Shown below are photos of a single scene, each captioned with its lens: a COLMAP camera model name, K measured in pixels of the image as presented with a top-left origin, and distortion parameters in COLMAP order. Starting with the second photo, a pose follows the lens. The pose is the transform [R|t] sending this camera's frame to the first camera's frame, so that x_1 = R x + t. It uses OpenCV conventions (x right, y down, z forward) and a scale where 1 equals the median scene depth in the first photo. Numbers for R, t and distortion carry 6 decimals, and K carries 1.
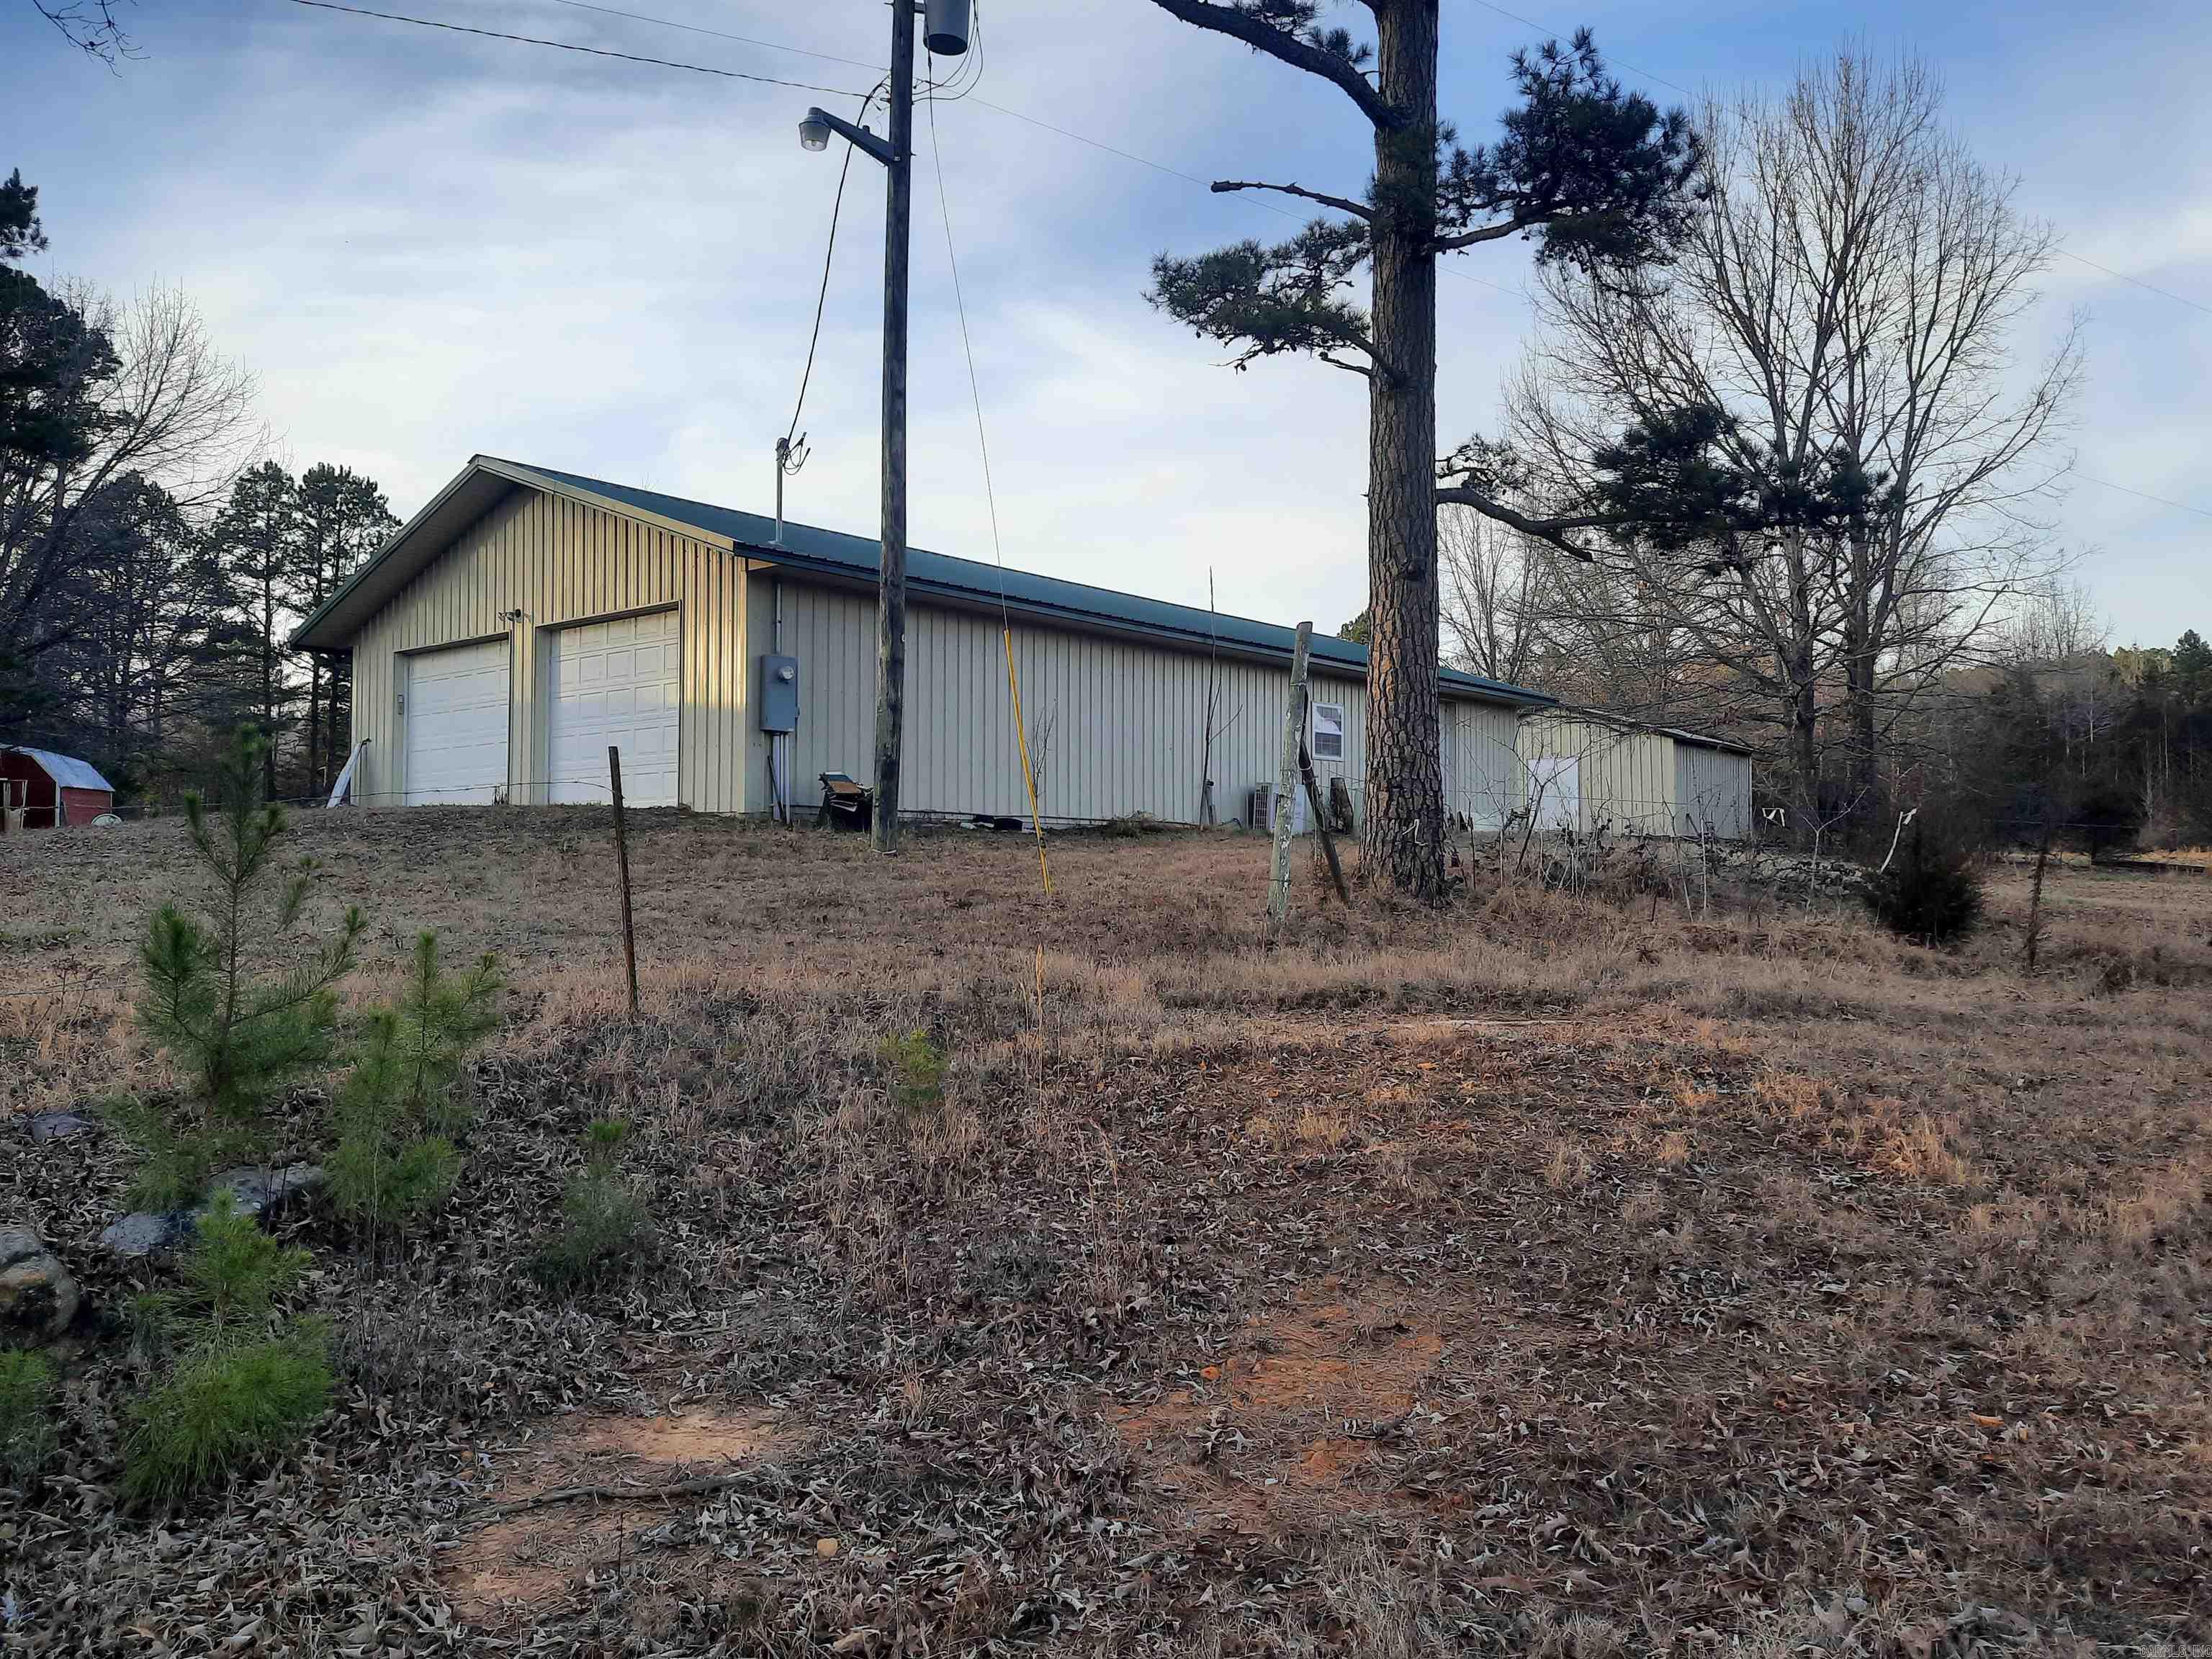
lens RADIAL K [[1629.8, 0, 1149.4], [0, 1629.8, 821.0], [0, 0, 1]] dist [0.066484, -0.059111]
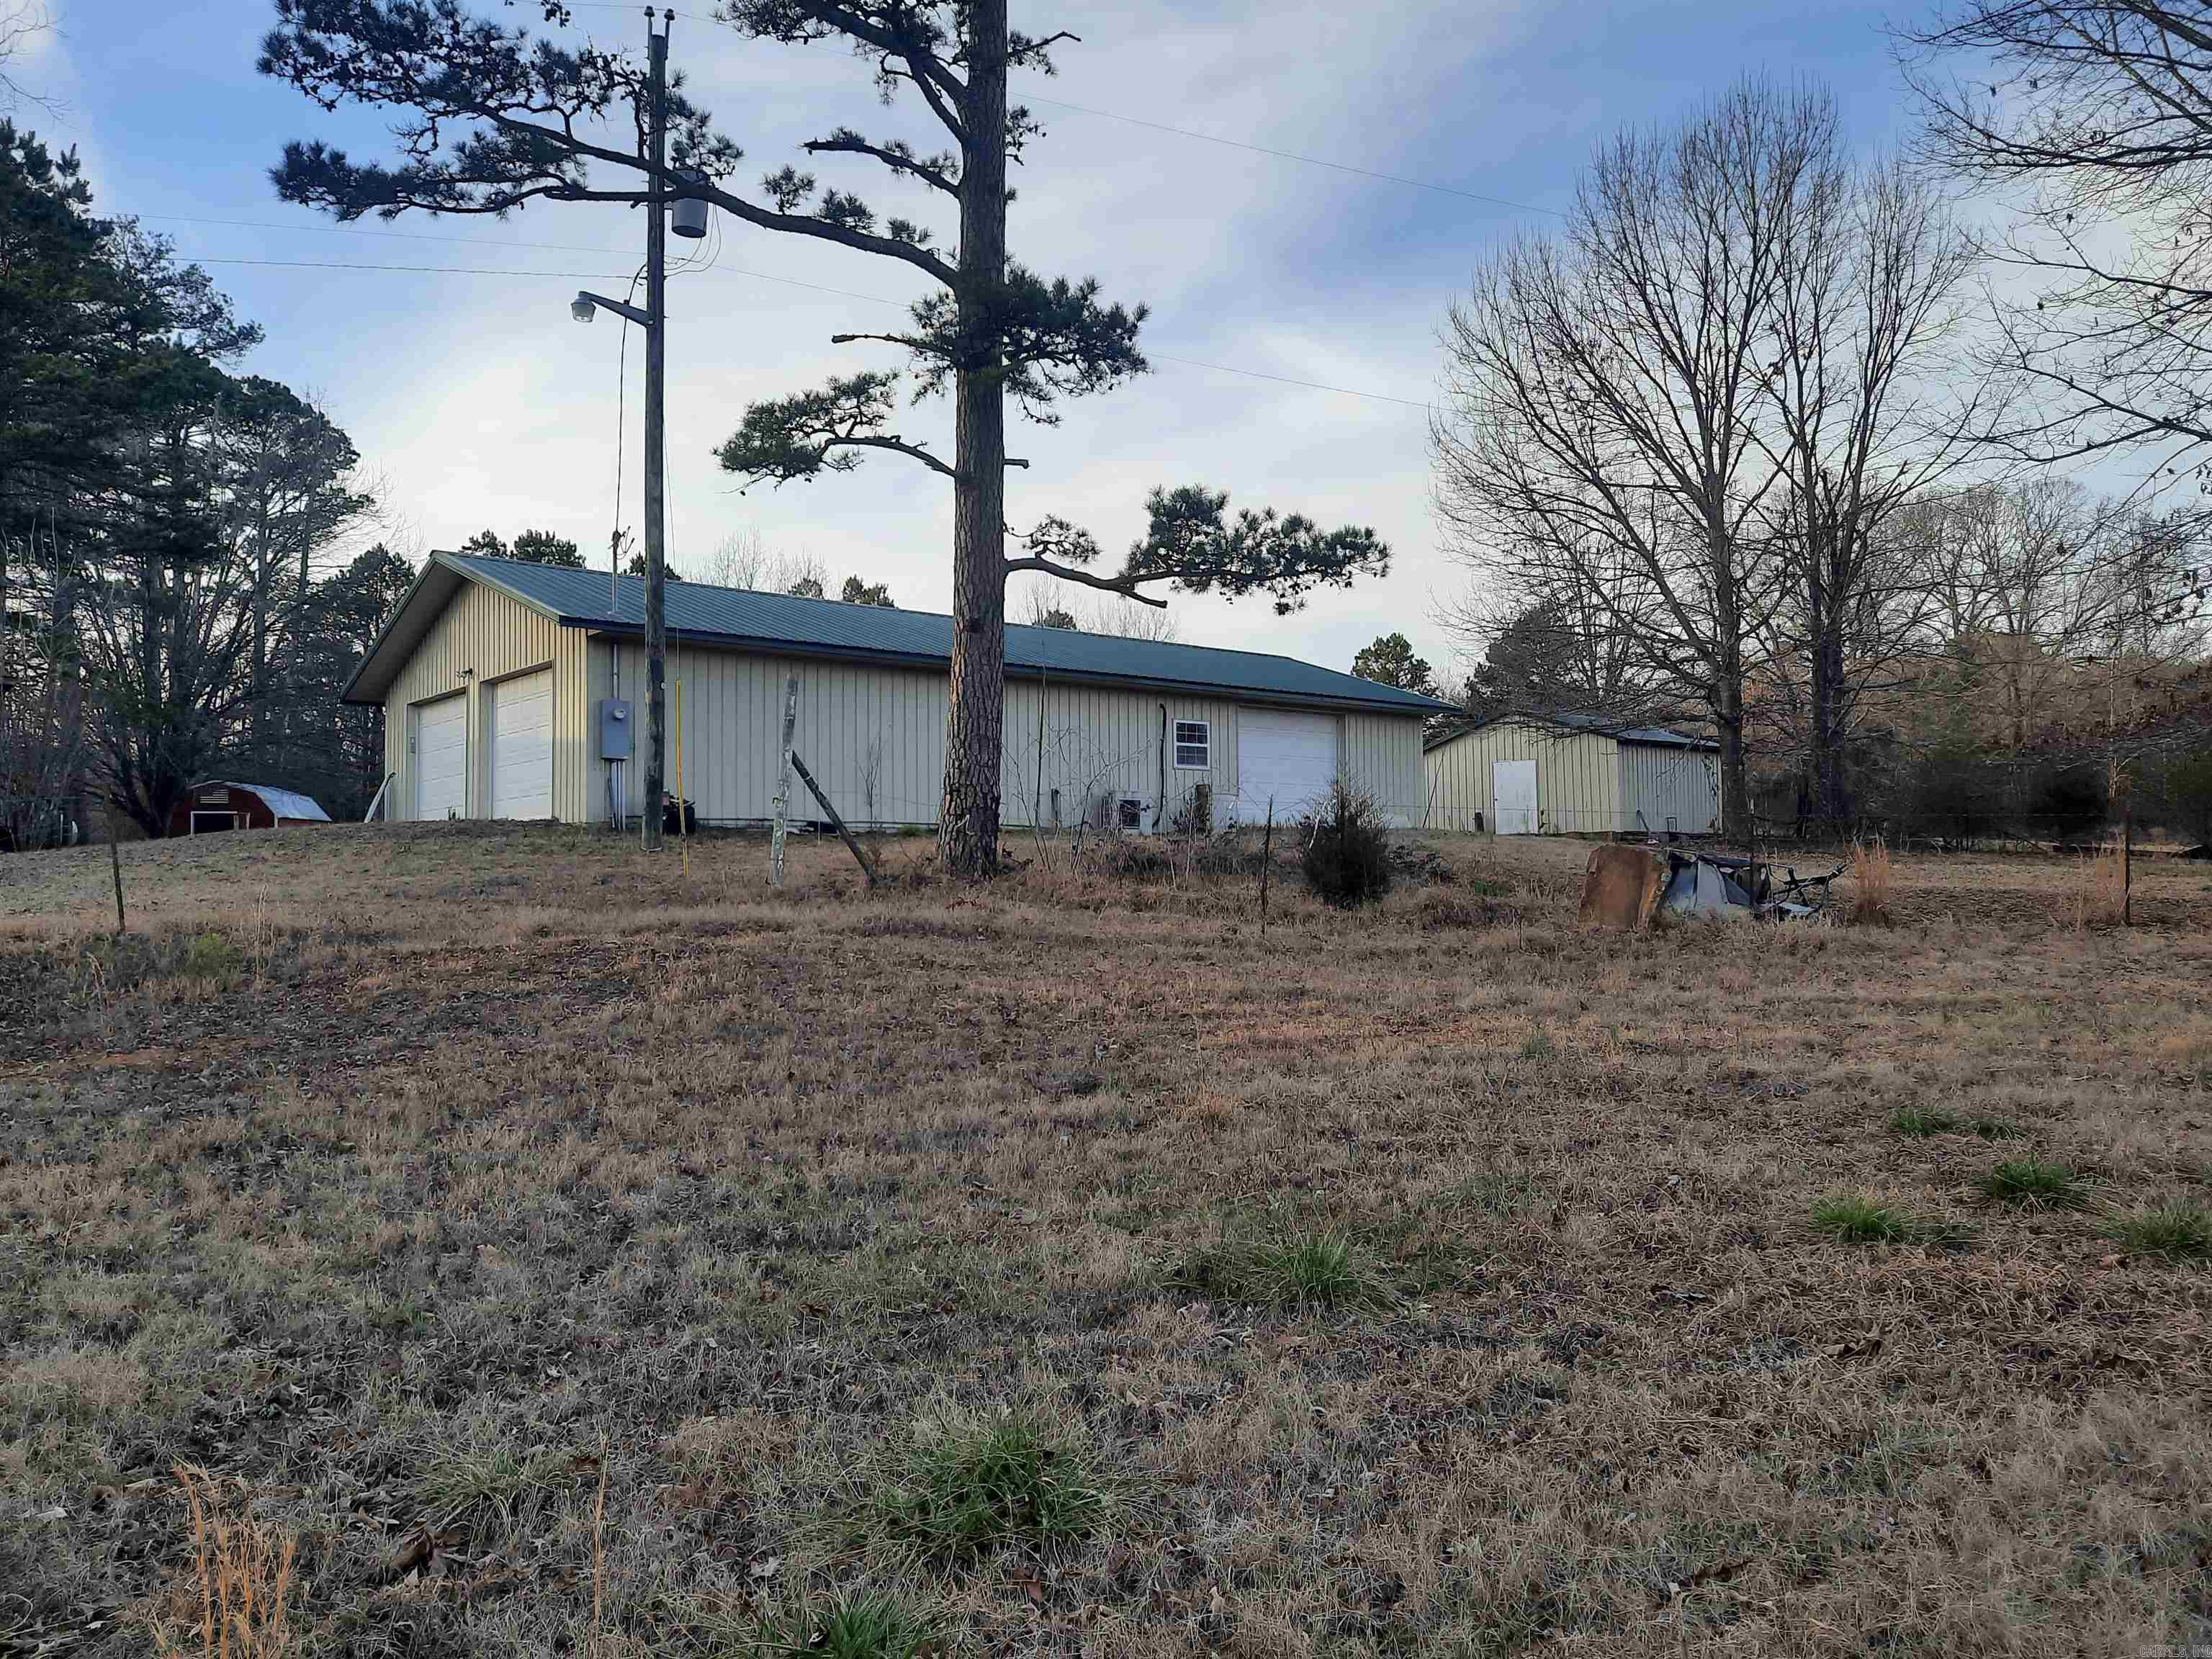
lens RADIAL K [[1612.0, 0, 1111.3], [0, 1612.0, 798.6], [0, 0, 1]] dist [0.065776, -0.057337]
pose [[0.986312, -0.022854, -0.163299, 0.359334], [0.019346, 0.999547, -0.023039, 0.012741], [0.163751, 0.019565, 0.986308, -0.185238]]
